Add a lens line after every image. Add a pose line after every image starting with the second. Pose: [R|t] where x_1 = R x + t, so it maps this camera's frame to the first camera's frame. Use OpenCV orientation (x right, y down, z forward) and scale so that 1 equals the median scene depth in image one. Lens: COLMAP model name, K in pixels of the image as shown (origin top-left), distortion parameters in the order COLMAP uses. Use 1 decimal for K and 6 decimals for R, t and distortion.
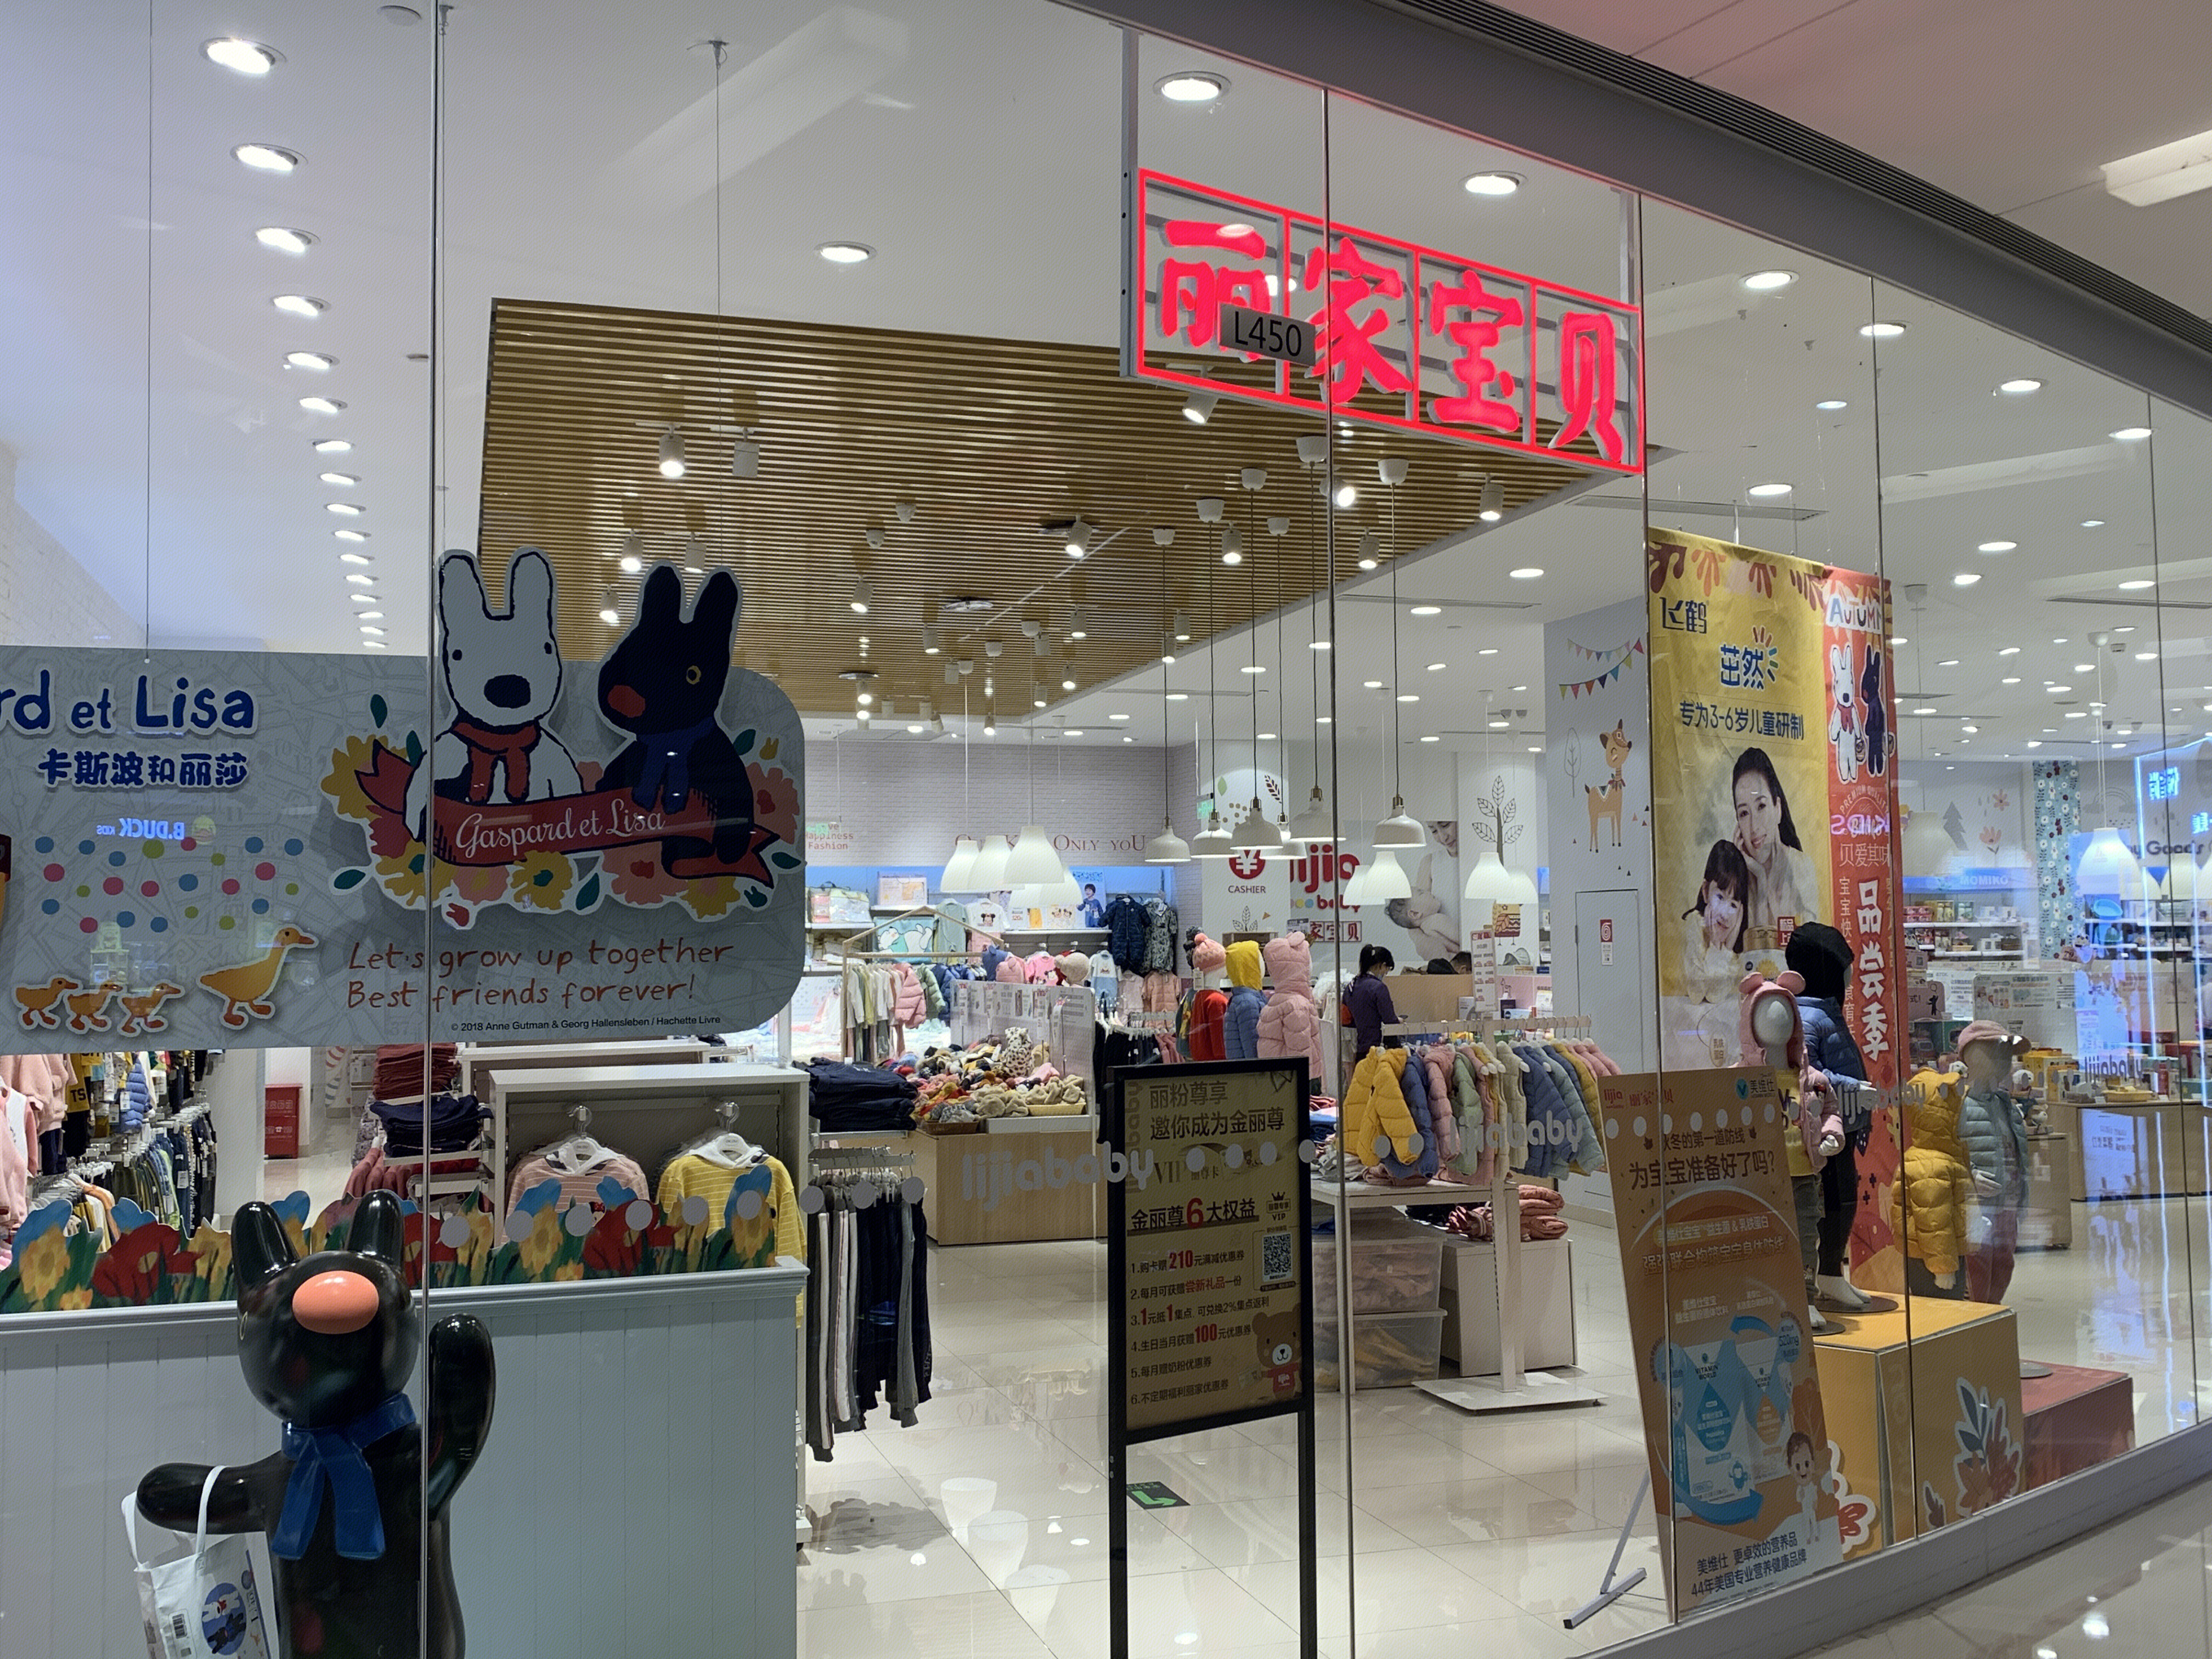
lens RADIAL K [[2044.7, 0, 1107.5], [0, 2044.7, 827.9], [0, 0, 1]] dist [0.006152, 0.000000]
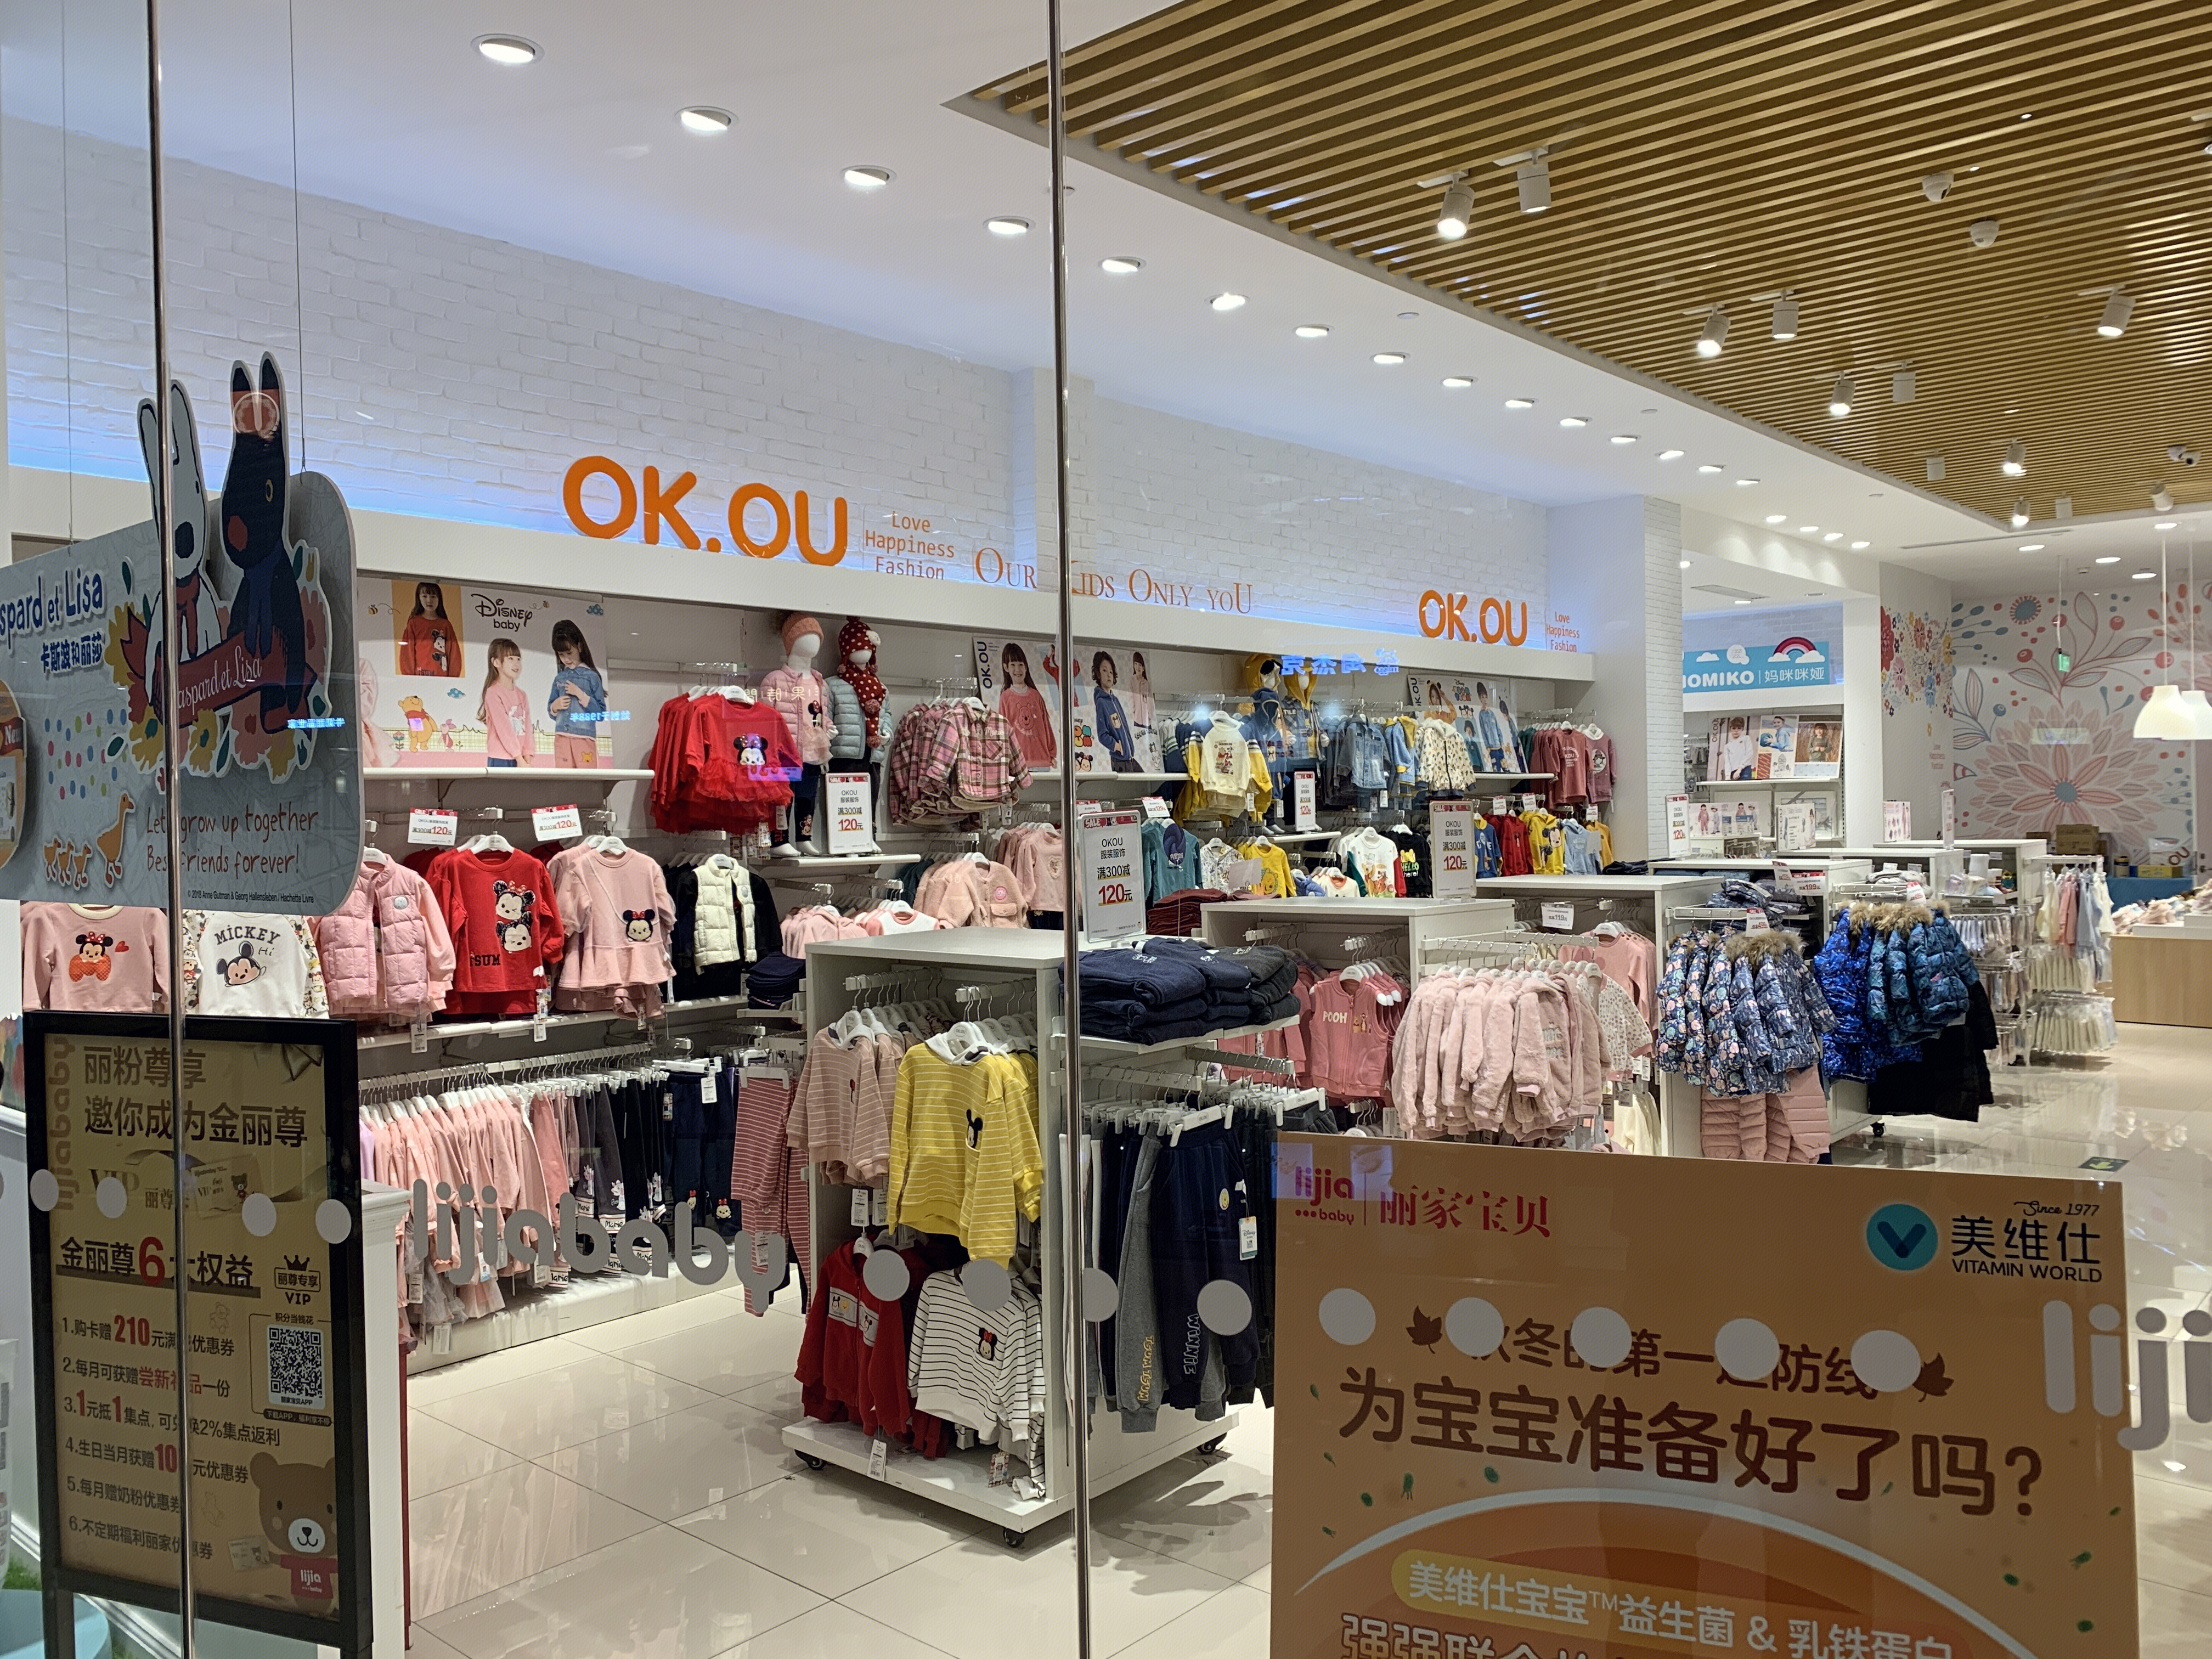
lens RADIAL K [[1687.8, 0, 1107.4], [0, 1687.8, 826.1], [0, 0, 1]] dist [-0.000221, -0.003057]
pose [[0.530402, 0.015234, -0.847610, 0.603893], [0.066455, 0.996015, 0.059486, 0.047139], [0.845138, -0.087879, 0.527275, 0.964078]]
